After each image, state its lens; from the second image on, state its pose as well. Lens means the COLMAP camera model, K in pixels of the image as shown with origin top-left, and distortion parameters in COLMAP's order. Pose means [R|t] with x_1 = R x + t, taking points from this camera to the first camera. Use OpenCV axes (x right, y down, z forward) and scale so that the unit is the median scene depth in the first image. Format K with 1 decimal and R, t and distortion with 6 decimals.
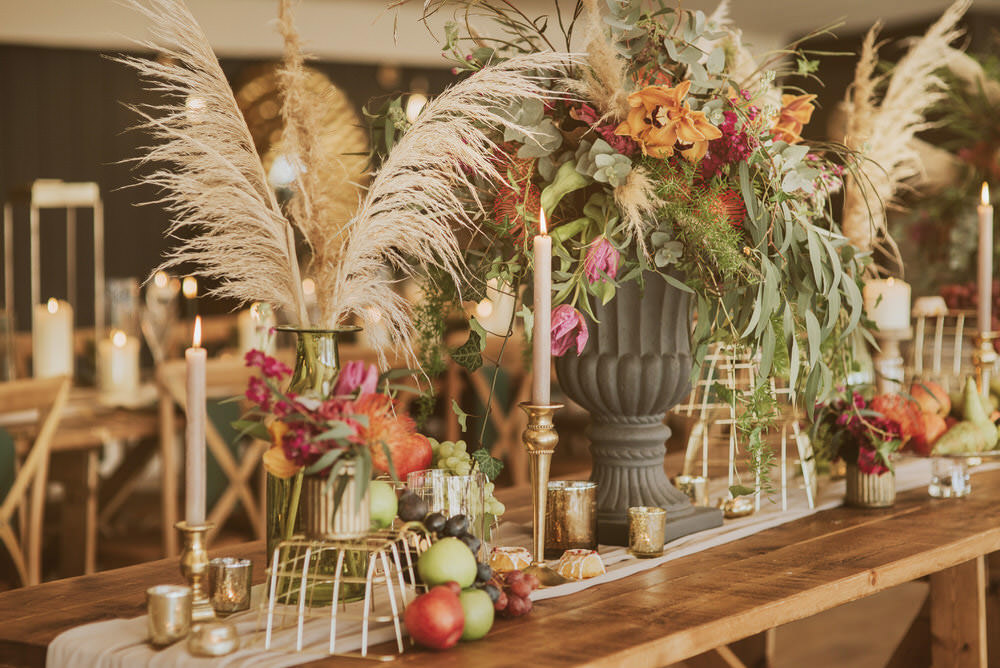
lens RADIAL K [[2441.6, 0, 495.5], [0, 2441.6, 333.1], [0, 0, 1]] dist [0.010010, 0.000000]
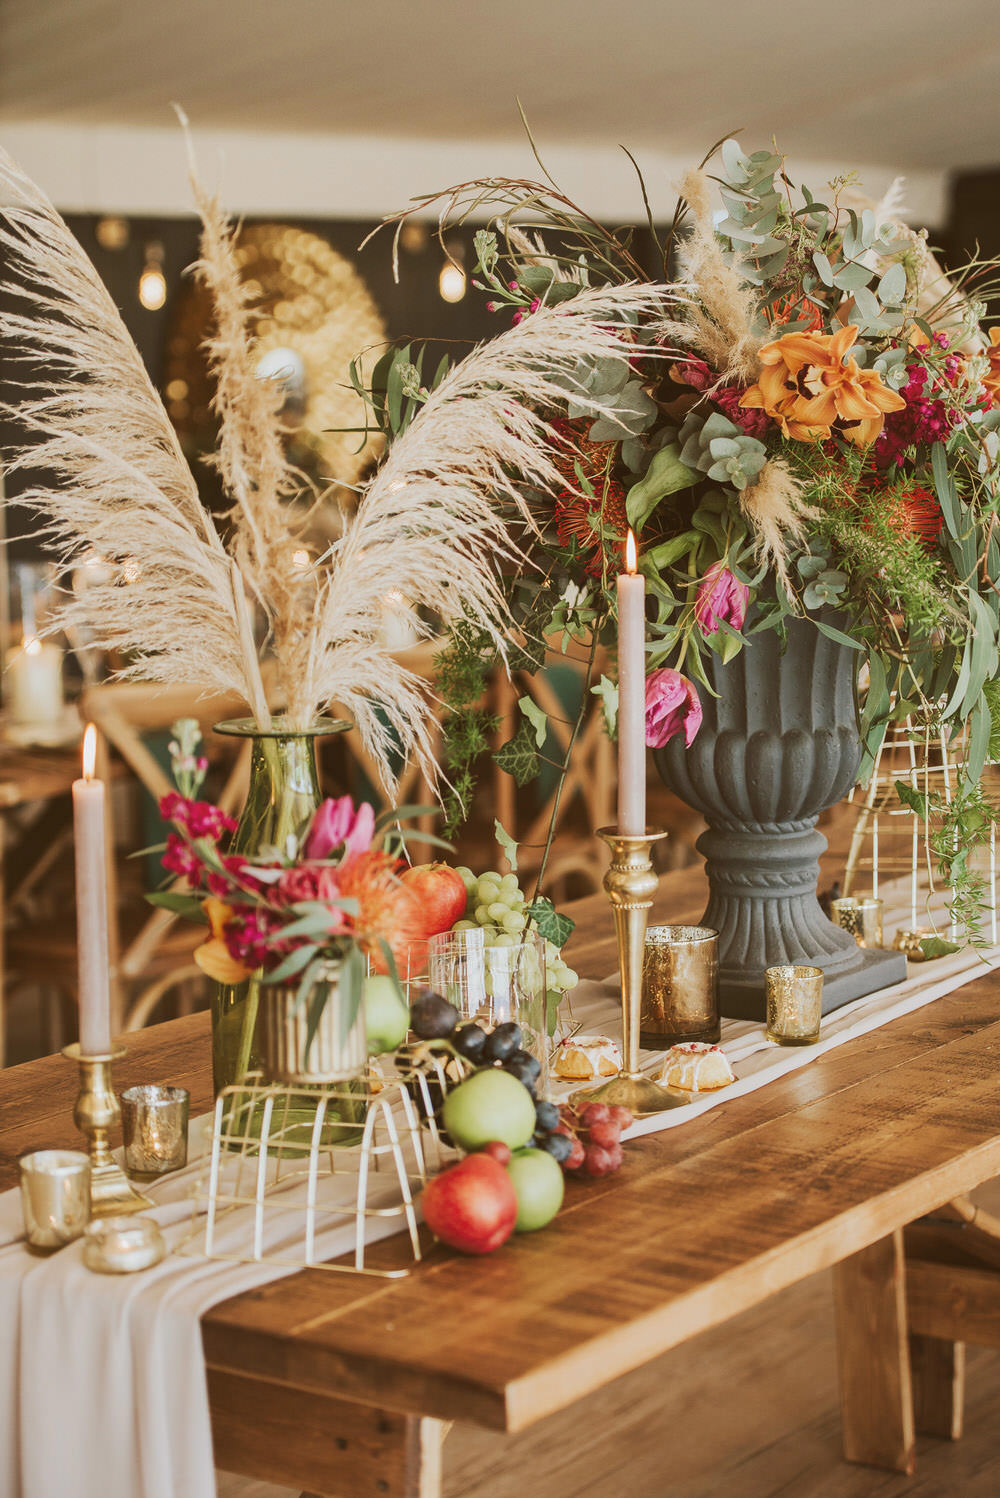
lens RADIAL K [[3139.5, 0, 508.0], [0, 3139.5, 752.8], [0, 0, 1]] dist [-0.023250, 0.000000]
pose [[0.999690, -0.015665, -0.019336, 0.002329], [0.016900, 0.997715, 0.065417, -0.047612], [0.018267, -0.065723, 0.997671, 0.171831]]
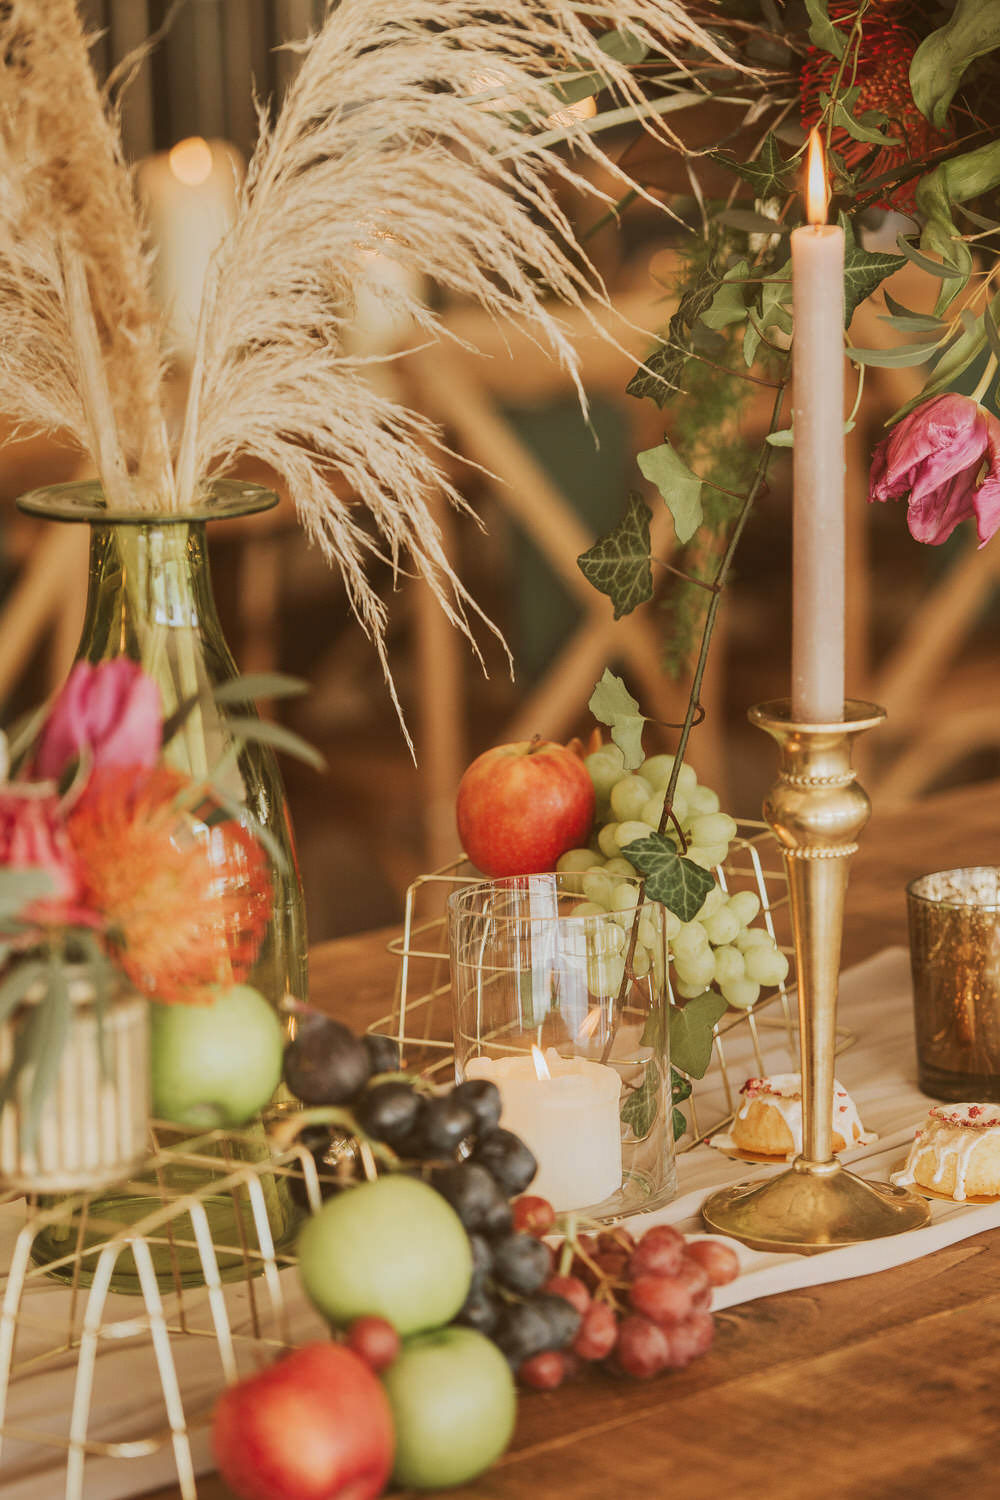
lens RADIAL K [[5330.6, 0, 499.5], [0, 5330.6, 746.1], [0, 0, 1]] dist [0.520623, 0.000000]
pose [[0.971225, 0.028519, -0.236450, 0.155217], [0.004793, 0.990263, 0.139127, -0.072113], [0.238116, -0.136257, 0.961631, 0.270236]]
